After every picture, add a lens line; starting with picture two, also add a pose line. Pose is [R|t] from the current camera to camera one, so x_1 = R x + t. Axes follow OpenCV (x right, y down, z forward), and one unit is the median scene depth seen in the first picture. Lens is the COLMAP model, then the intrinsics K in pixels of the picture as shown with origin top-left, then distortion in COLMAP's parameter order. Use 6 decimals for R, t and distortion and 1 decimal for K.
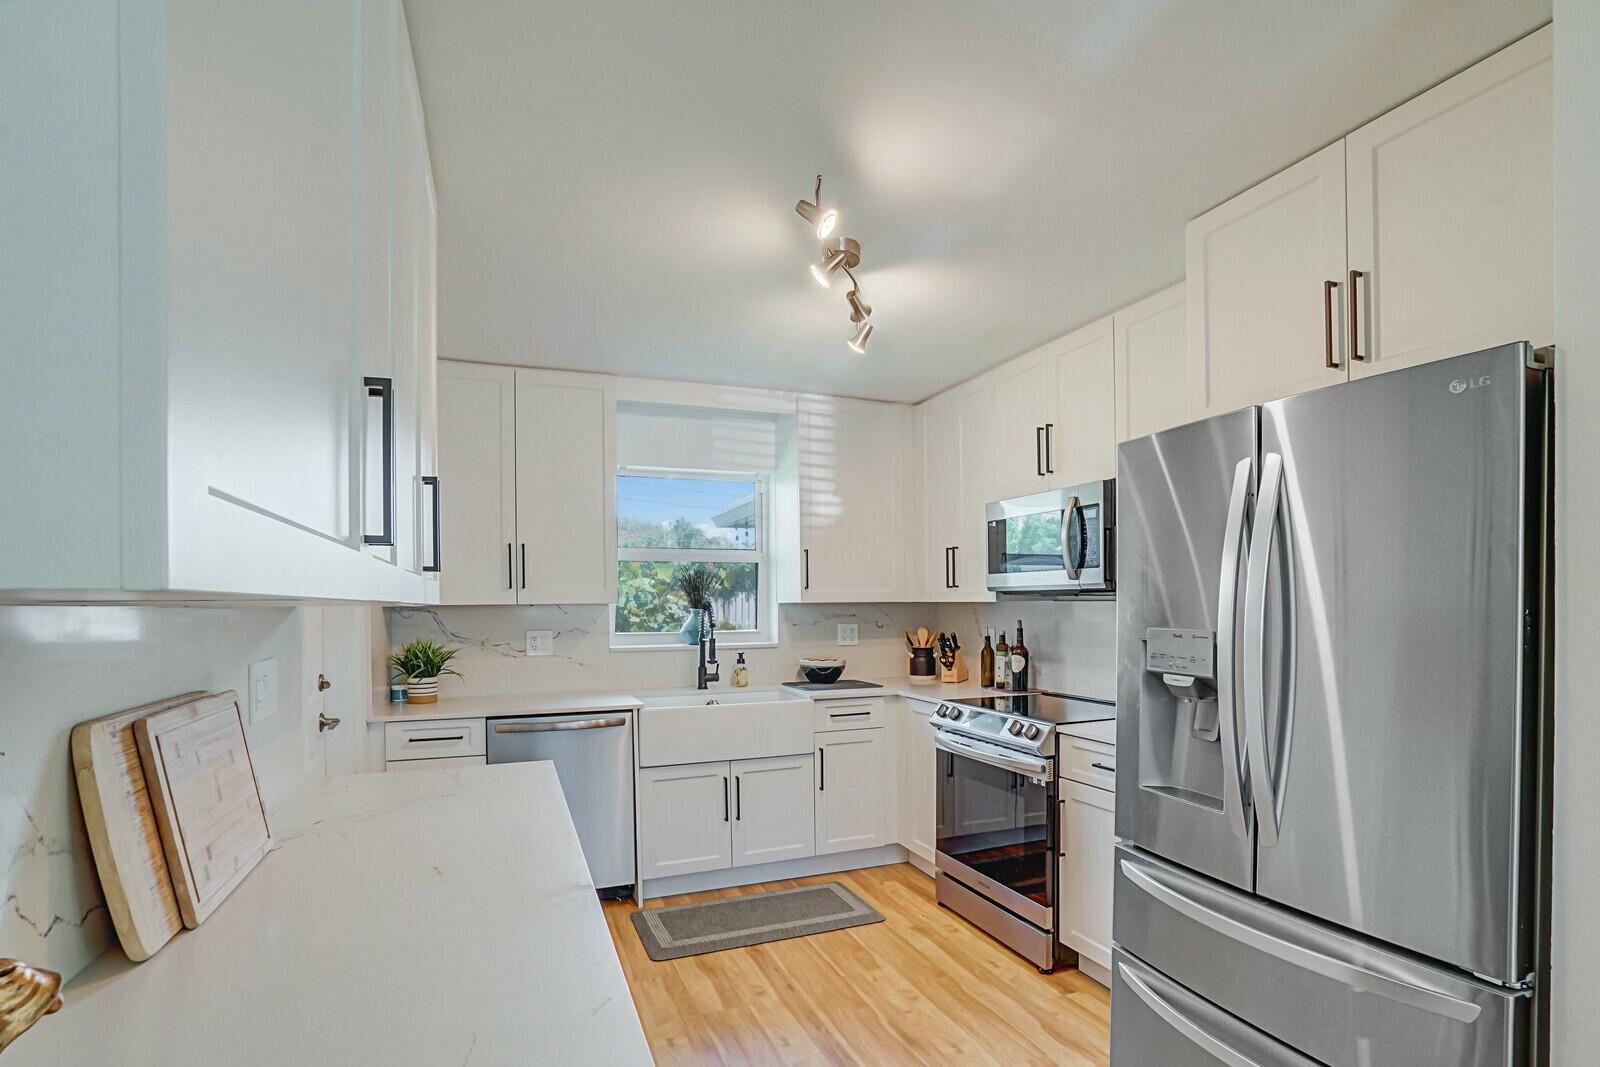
lens RADIAL K [[777.3, 0, 822.3], [0, 777.3, 599.4], [0, 0, 1]] dist [-0.069659, 0.042419]
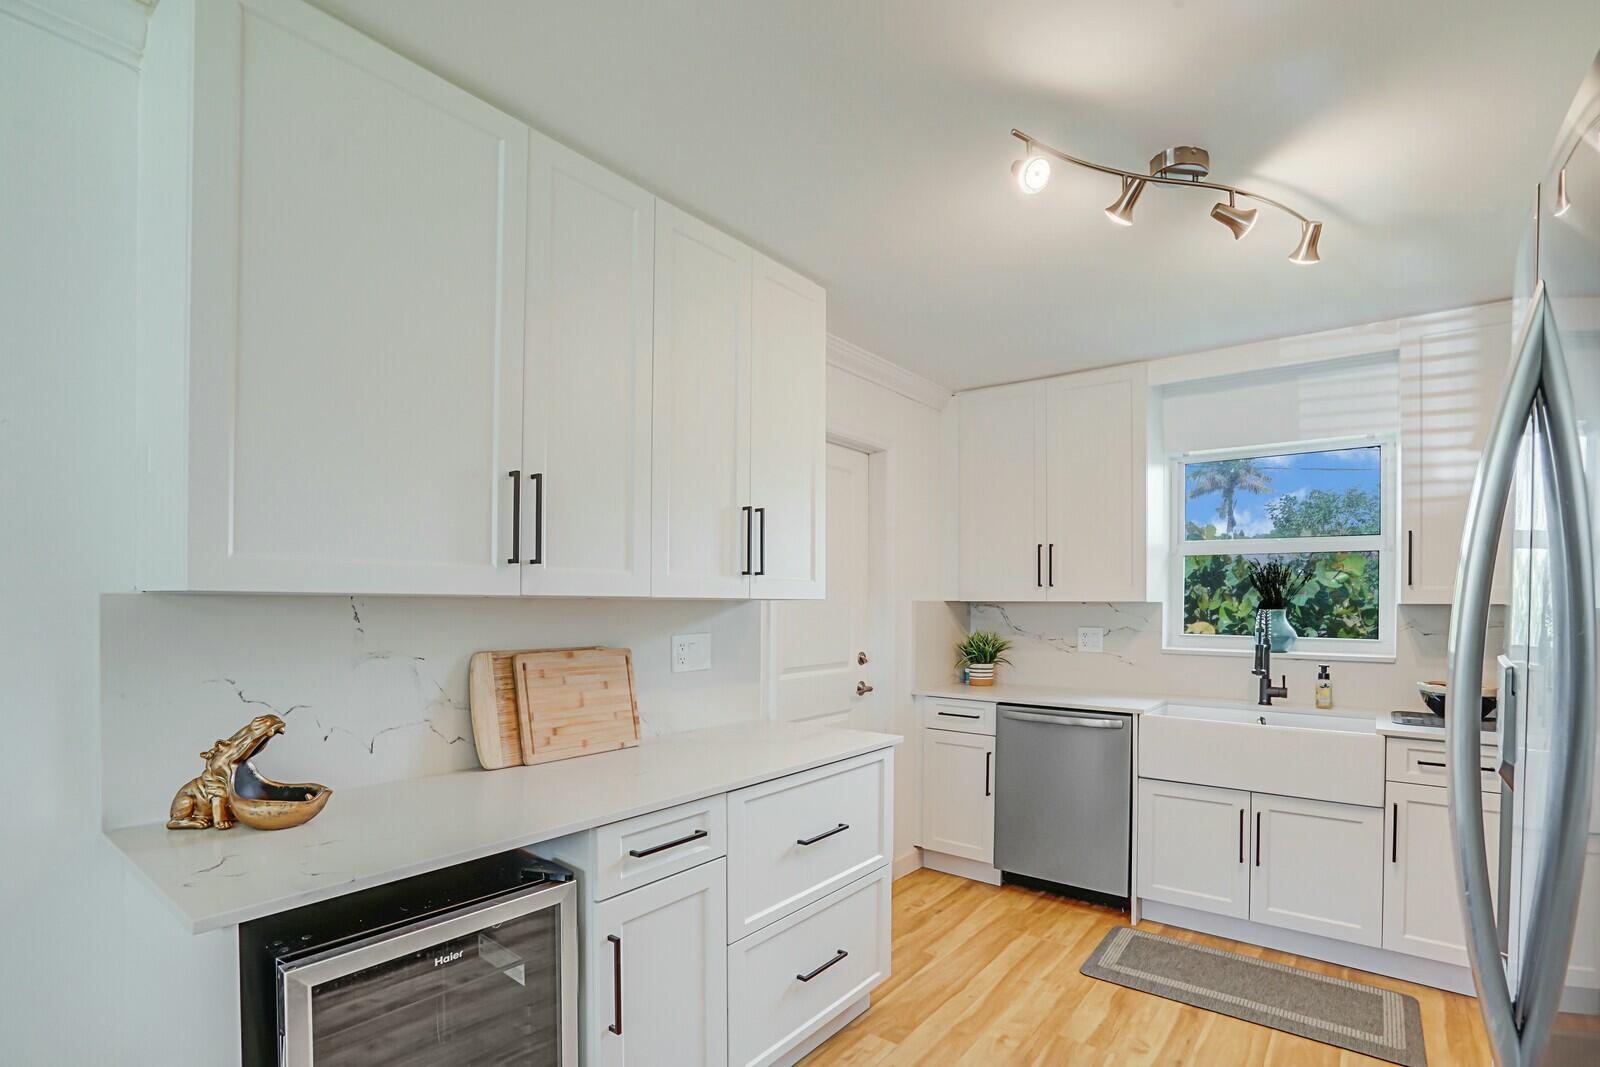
lens RADIAL K [[777.3, 0, 822.3], [0, 777.3, 599.4], [0, 0, 1]] dist [-0.069659, 0.042419]
pose [[0.513166, 0.008878, -0.858244, 0.347395], [-0.006140, 0.999959, 0.006672, -0.001525], [0.858268, 0.001846, 0.513199, 0.183127]]
